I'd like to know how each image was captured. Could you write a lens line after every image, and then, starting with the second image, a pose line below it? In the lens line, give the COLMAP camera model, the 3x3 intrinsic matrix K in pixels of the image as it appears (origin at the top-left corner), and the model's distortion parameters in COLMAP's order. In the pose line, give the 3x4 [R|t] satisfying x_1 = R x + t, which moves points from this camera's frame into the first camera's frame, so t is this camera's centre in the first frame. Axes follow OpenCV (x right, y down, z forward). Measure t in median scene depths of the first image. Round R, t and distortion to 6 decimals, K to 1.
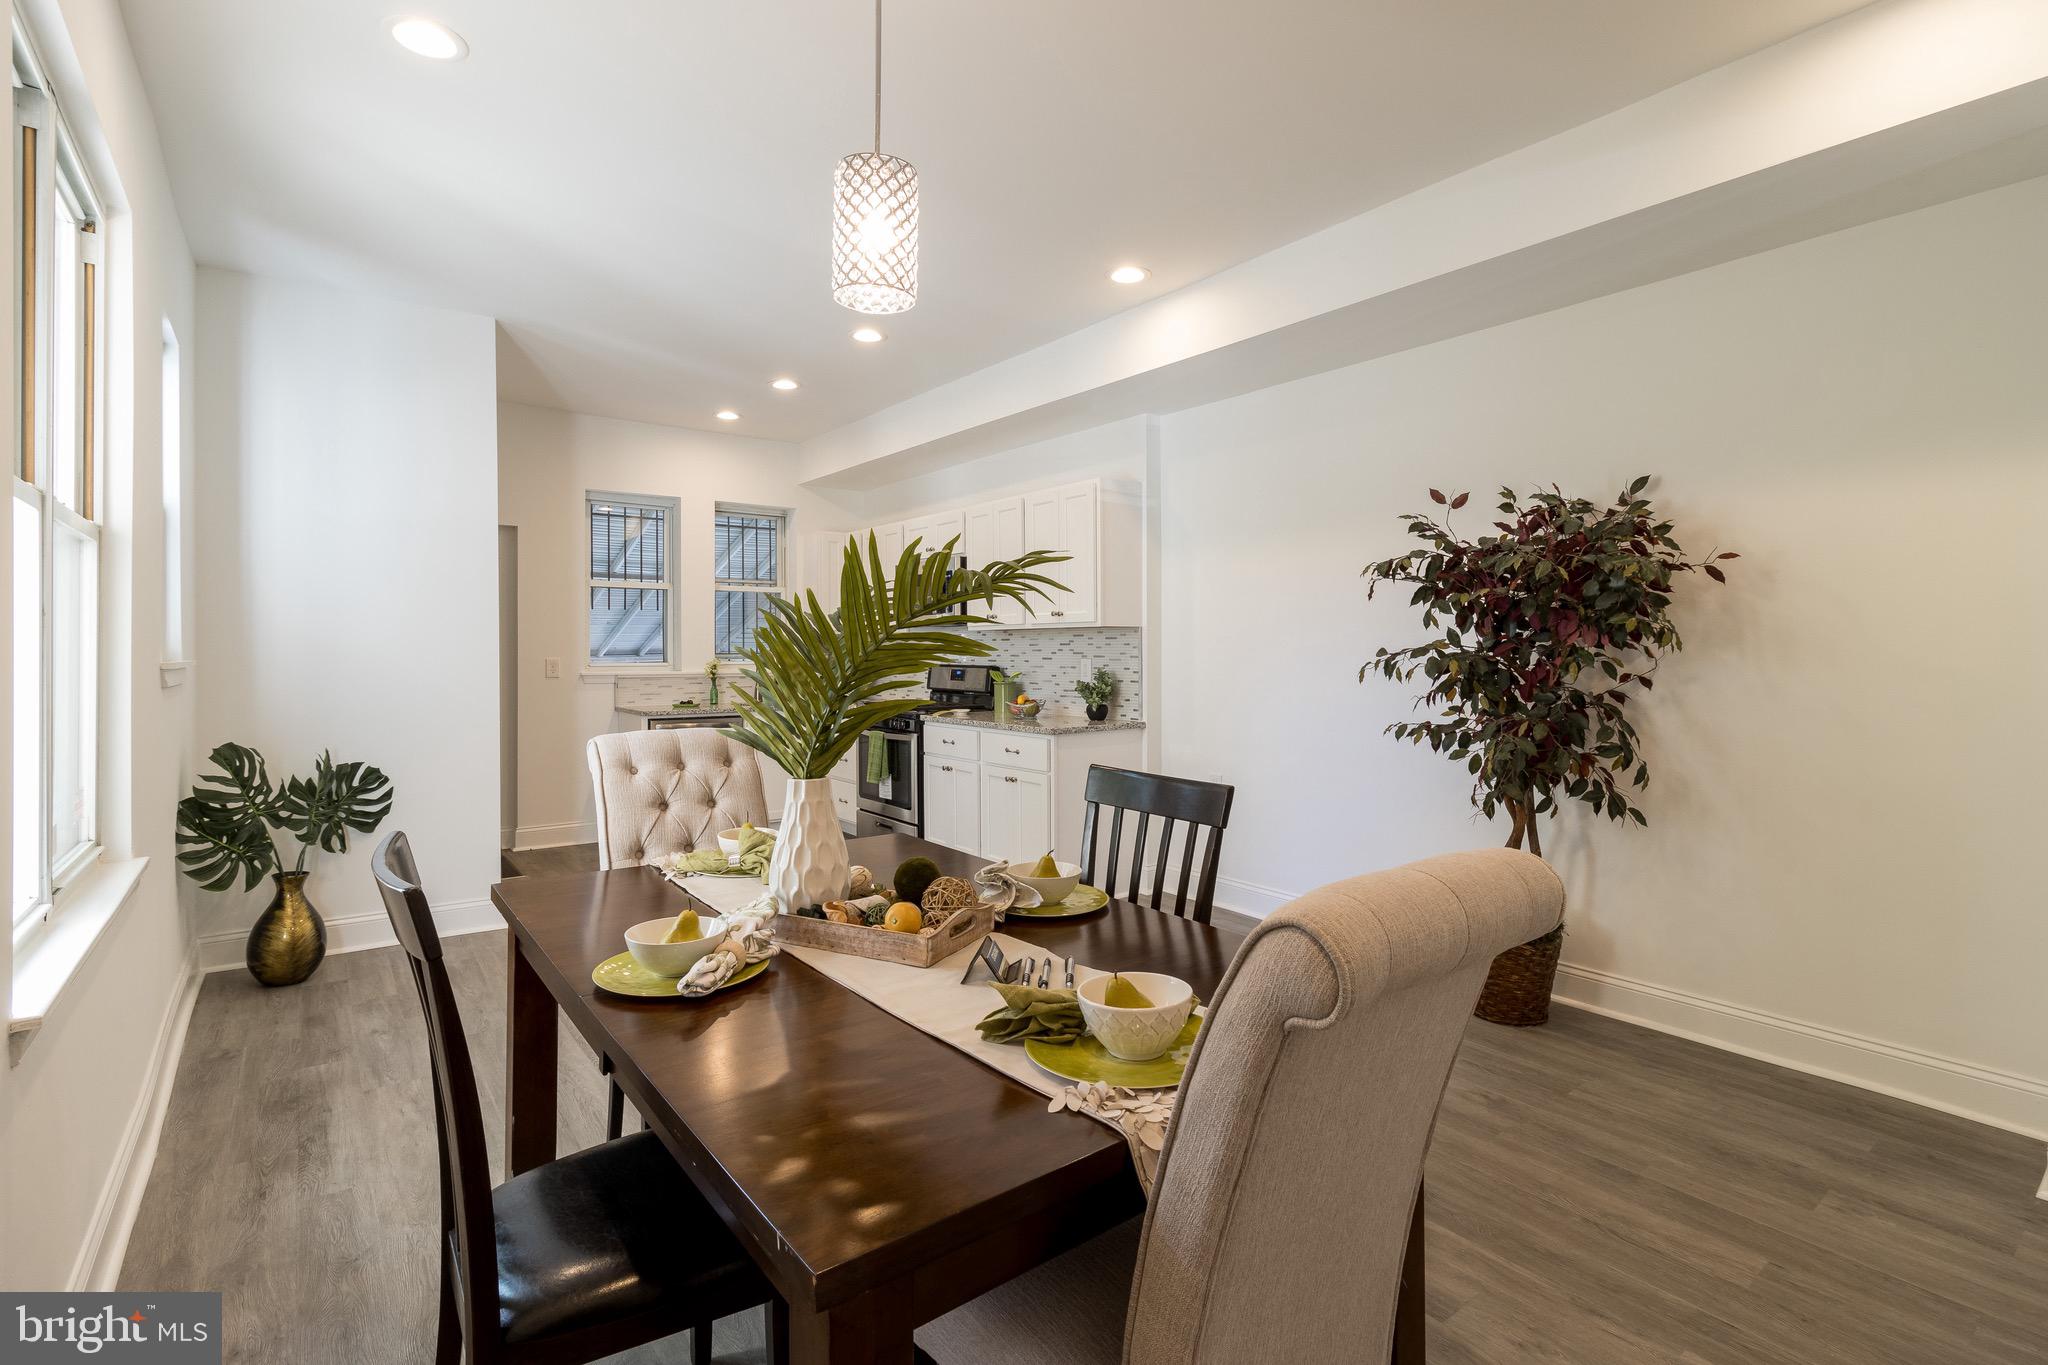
lens RADIAL K [[948.0, 0, 1021.4], [0, 948.0, 638.6], [0, 0, 1]] dist [-0.001326, 0.001305]
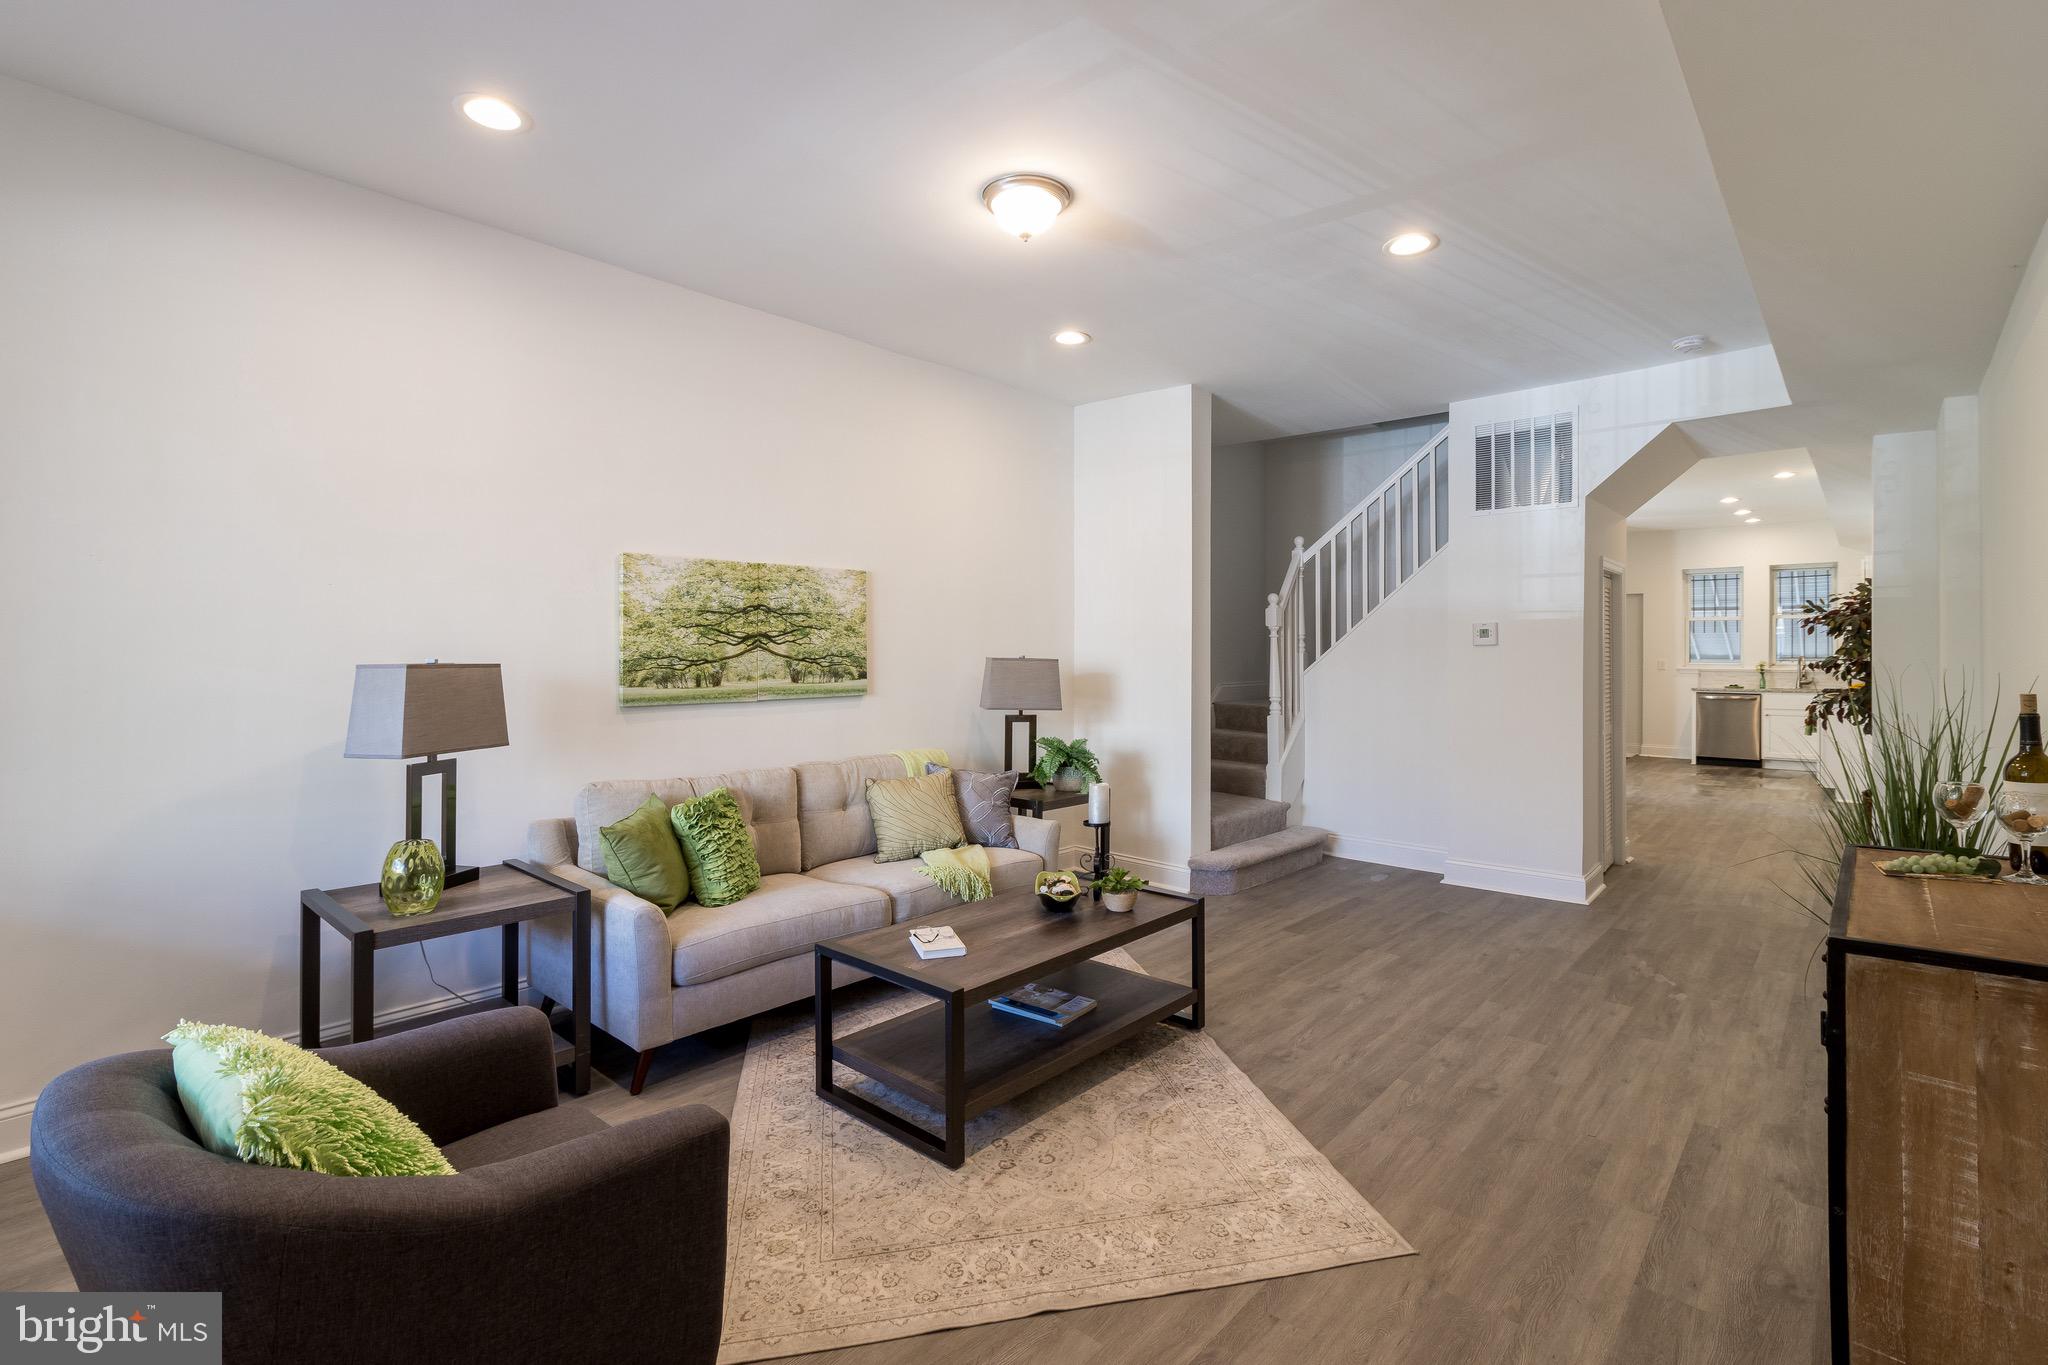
lens RADIAL K [[948.0, 0, 1025.6], [0, 948.0, 651.6], [0, 0, 1]] dist [-0.001326, 0.001305]
pose [[0.192896, 0.003386, -0.981213, 1.131925], [0.008449, 0.999951, 0.005112, -0.016193], [0.981183, -0.009277, 0.192858, -0.630125]]
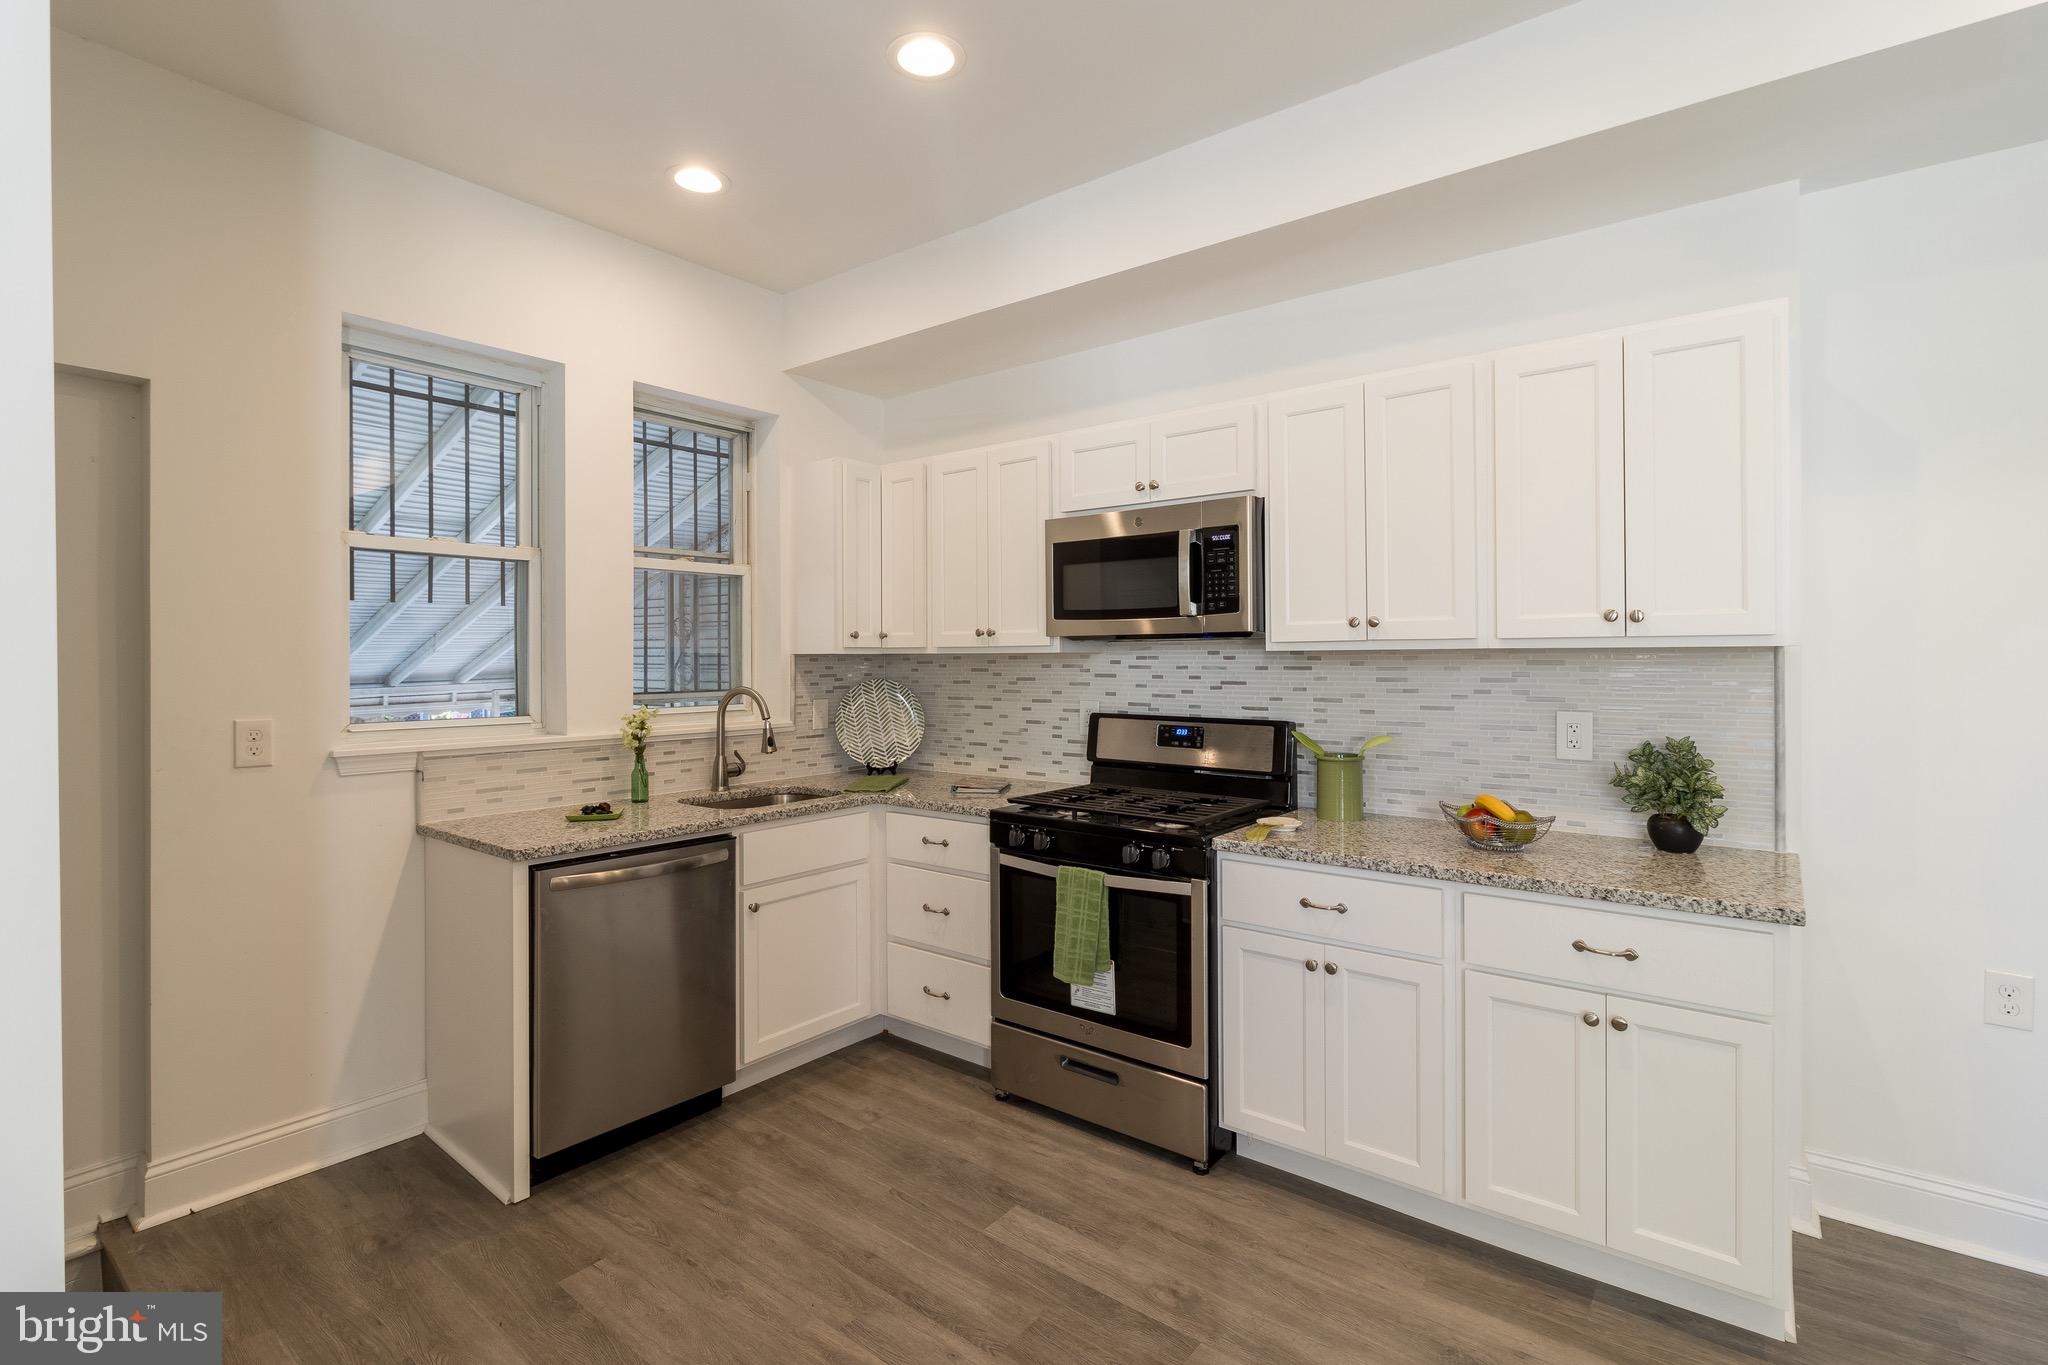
lens RADIAL K [[948.0, 0, 1009.0], [0, 948.0, 654.8], [0, 0, 1]] dist [-0.001326, 0.001305]
pose [[0.968042, -0.003072, 0.250770, -0.282031], [0.000850, 0.999959, 0.008969, -0.010339], [-0.250788, -0.008469, 0.968005, 0.523949]]
